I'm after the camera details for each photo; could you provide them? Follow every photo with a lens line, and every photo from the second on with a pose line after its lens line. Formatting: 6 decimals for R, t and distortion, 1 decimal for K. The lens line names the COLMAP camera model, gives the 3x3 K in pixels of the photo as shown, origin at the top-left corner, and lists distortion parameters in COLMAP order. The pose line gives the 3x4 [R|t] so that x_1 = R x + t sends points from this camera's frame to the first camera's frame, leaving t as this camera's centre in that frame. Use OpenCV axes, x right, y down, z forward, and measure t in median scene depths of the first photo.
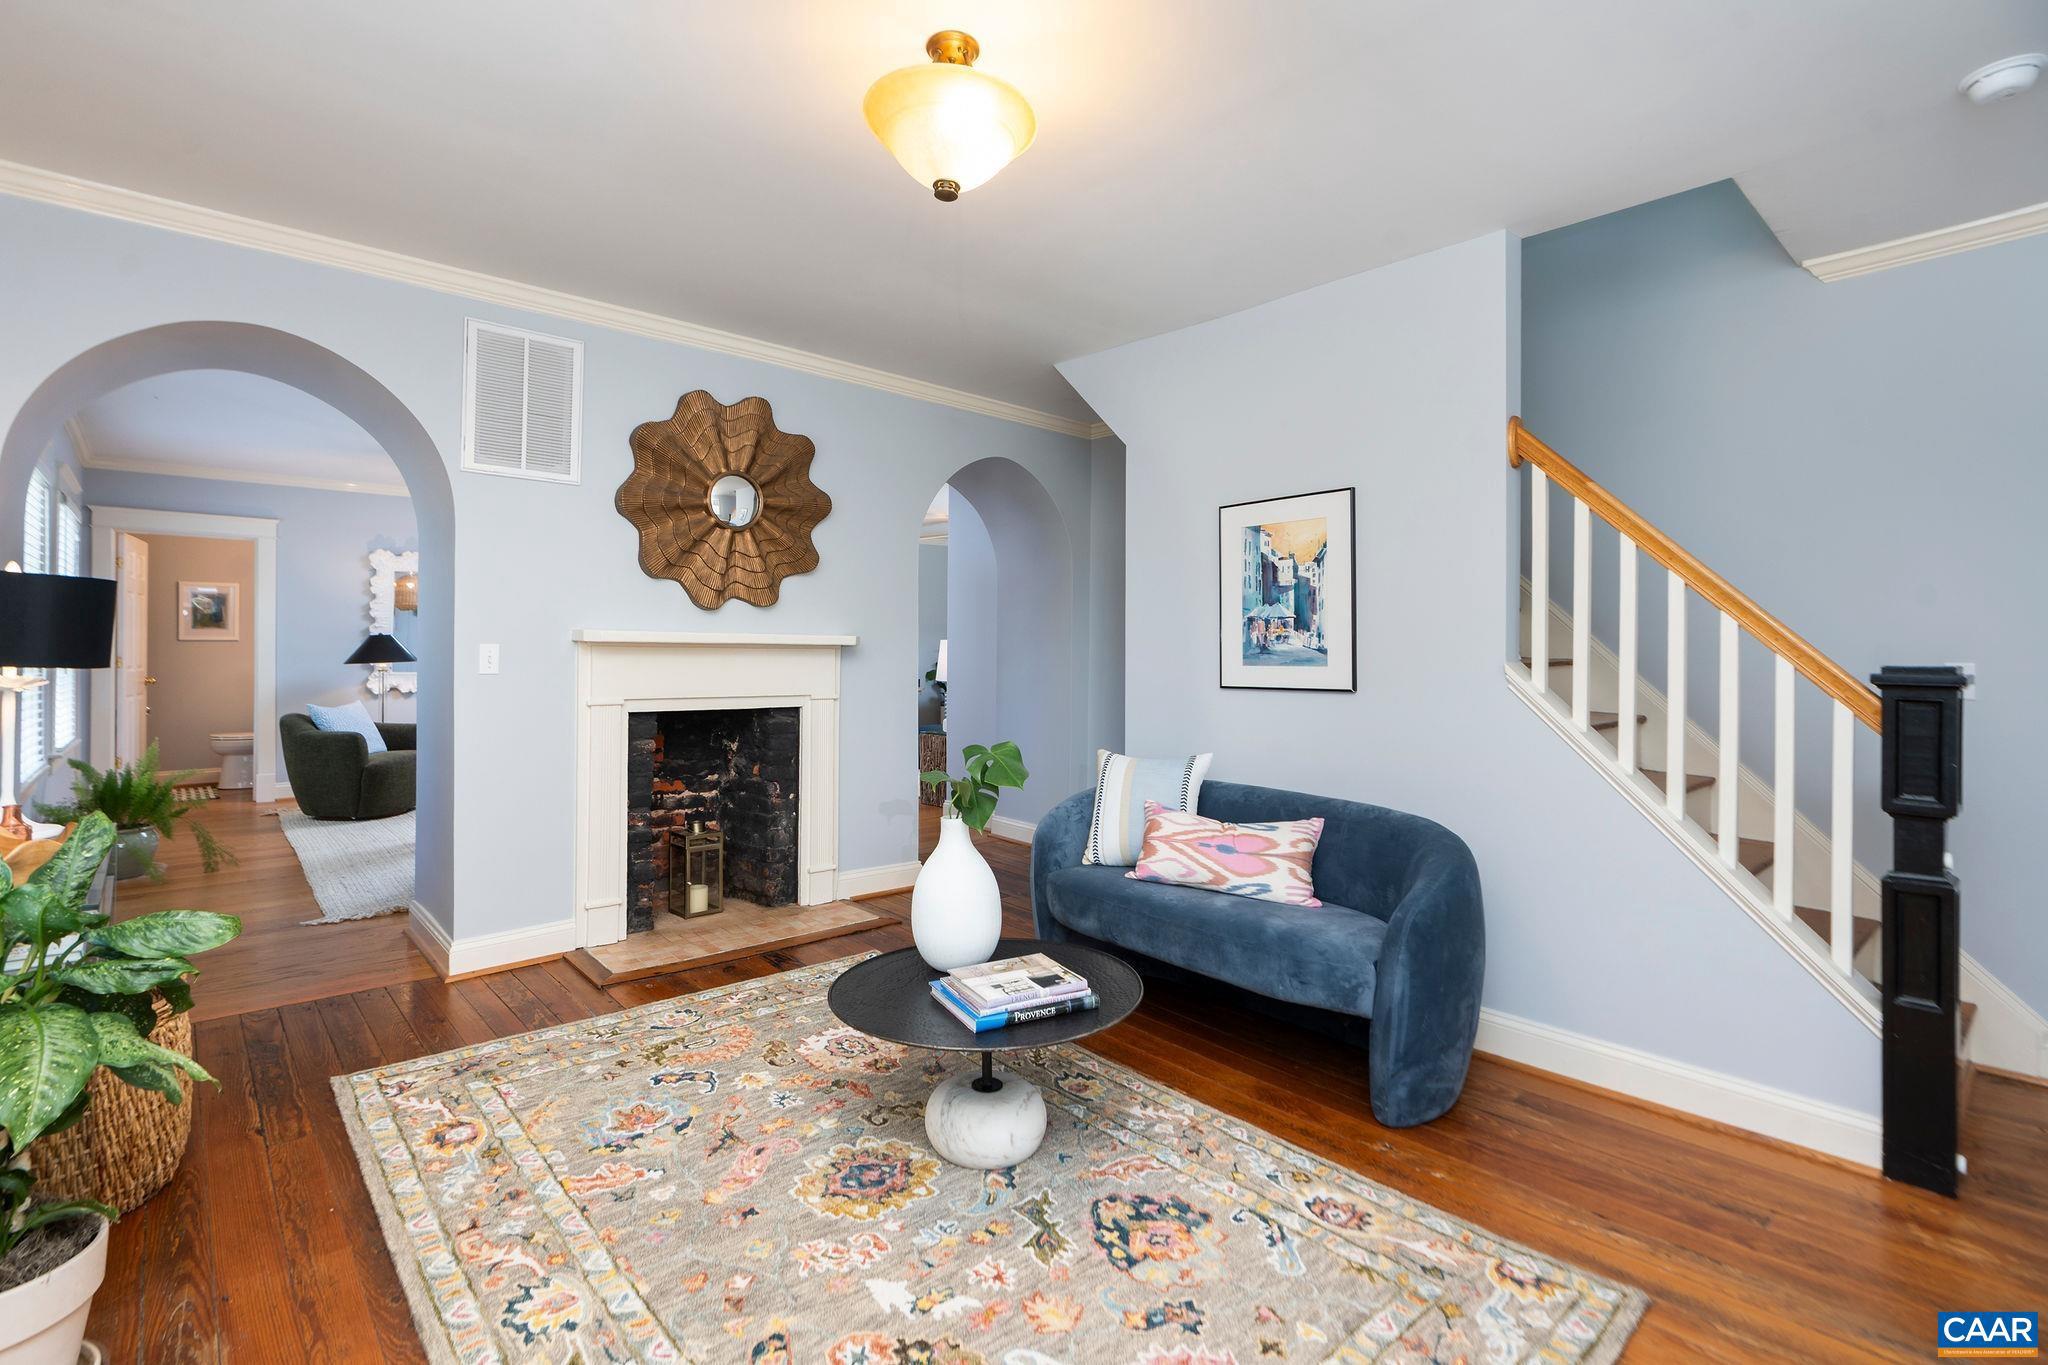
lens RADIAL K [[942.1, 0, 1006.8], [0, 942.1, 657.3], [0, 0, 1]] dist [0.000165, 0.000632]
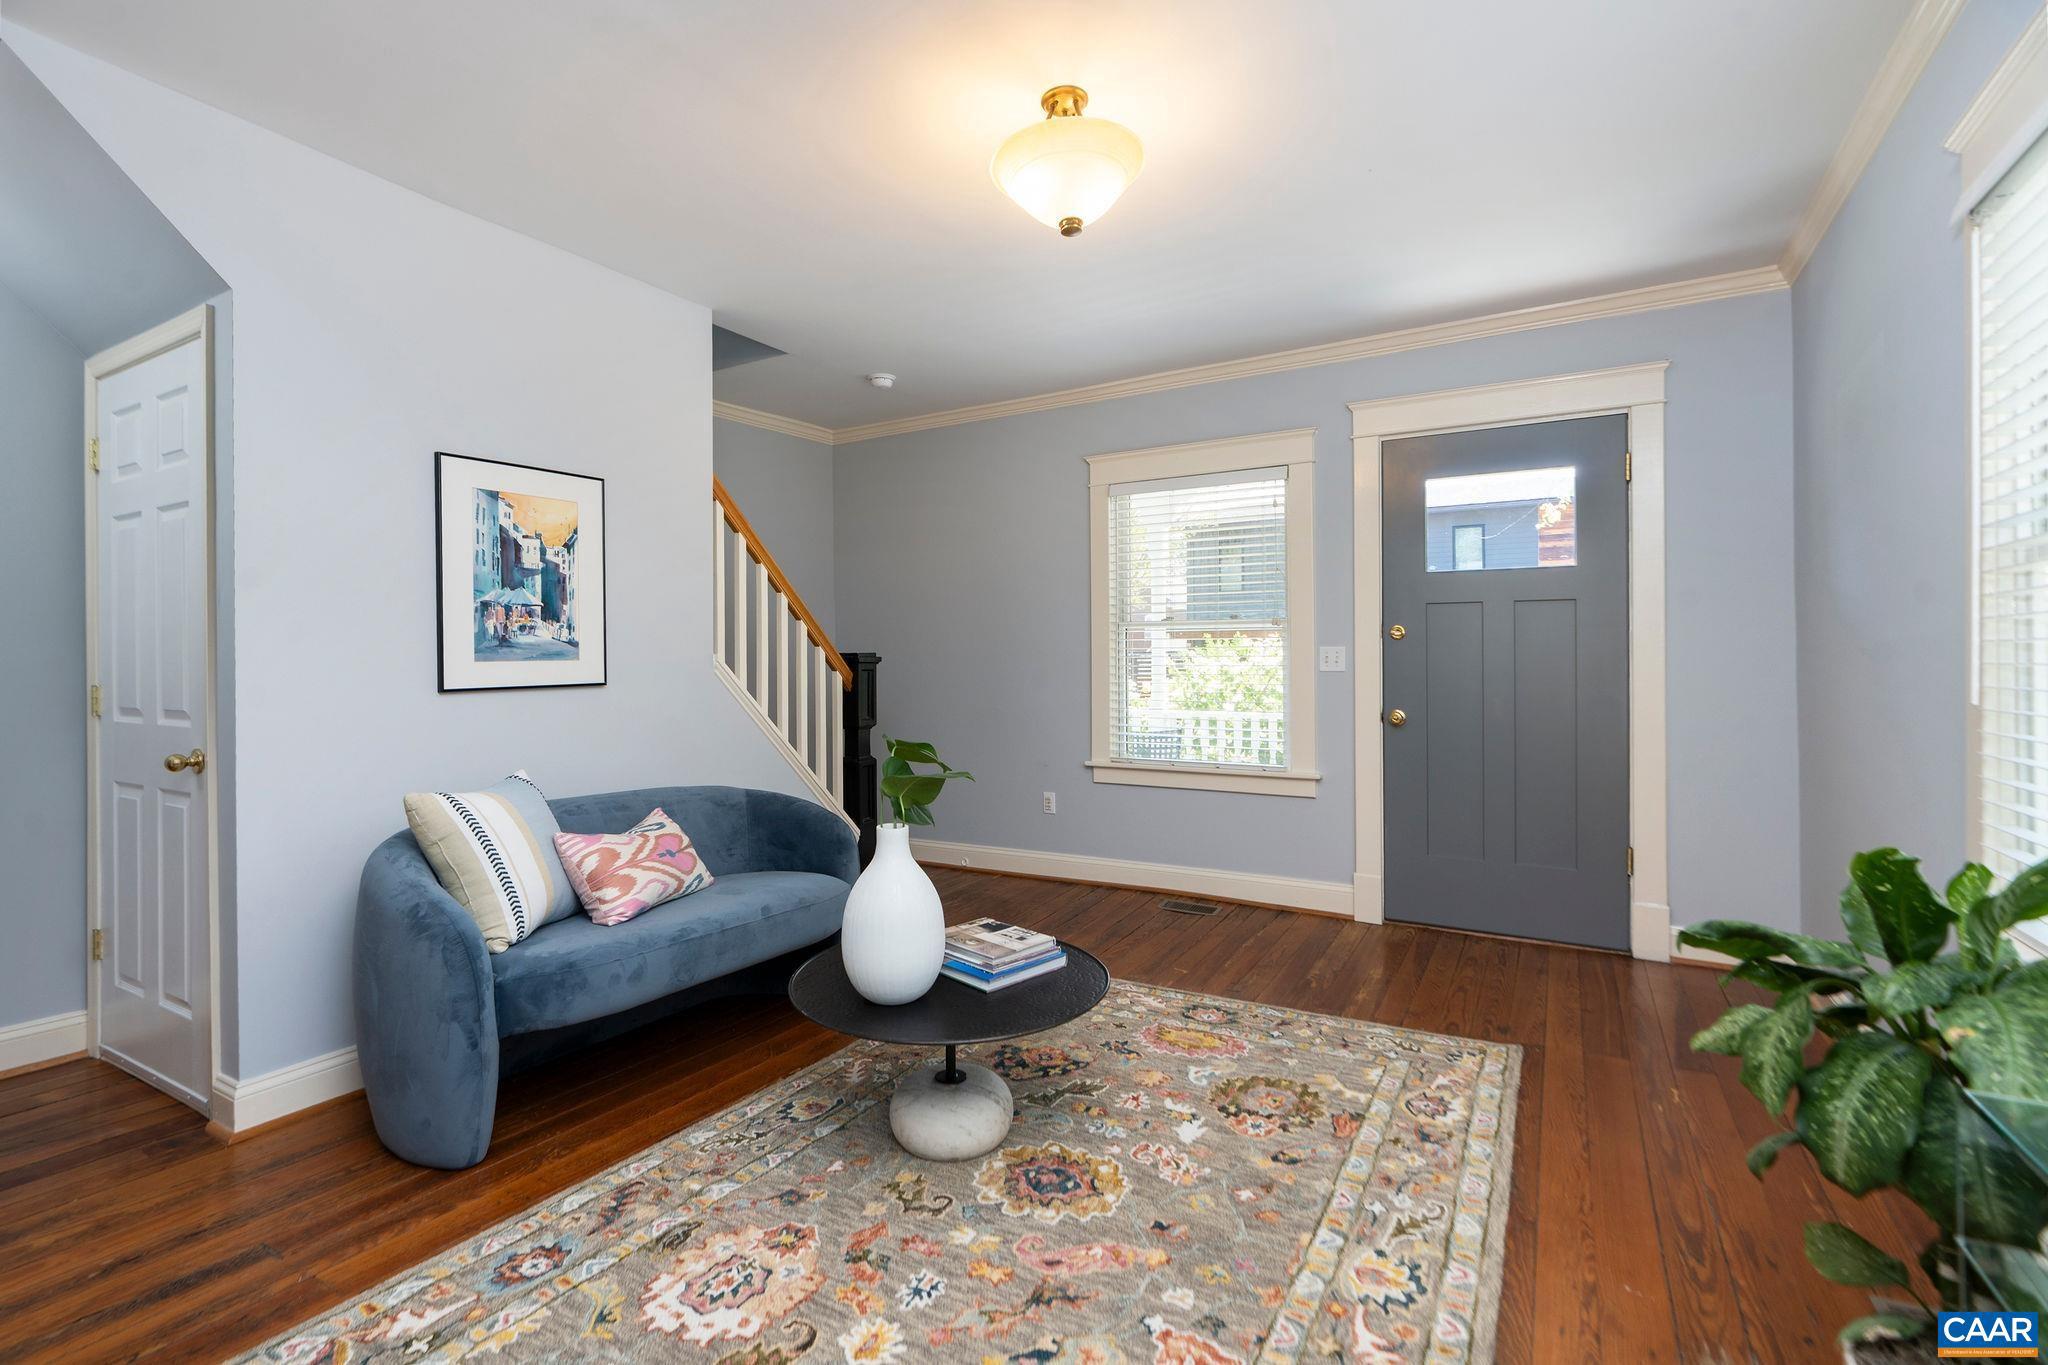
lens RADIAL K [[959.8, 0, 989.1], [0, 959.8, 663.1], [0, 0, 1]] dist [-0.002007, 0.000843]
pose [[-0.292095, -0.005557, 0.956373, -0.824521], [0.014367, 0.999845, 0.010198, 0.010231], [-0.956281, 0.016719, -0.291970, 1.039849]]
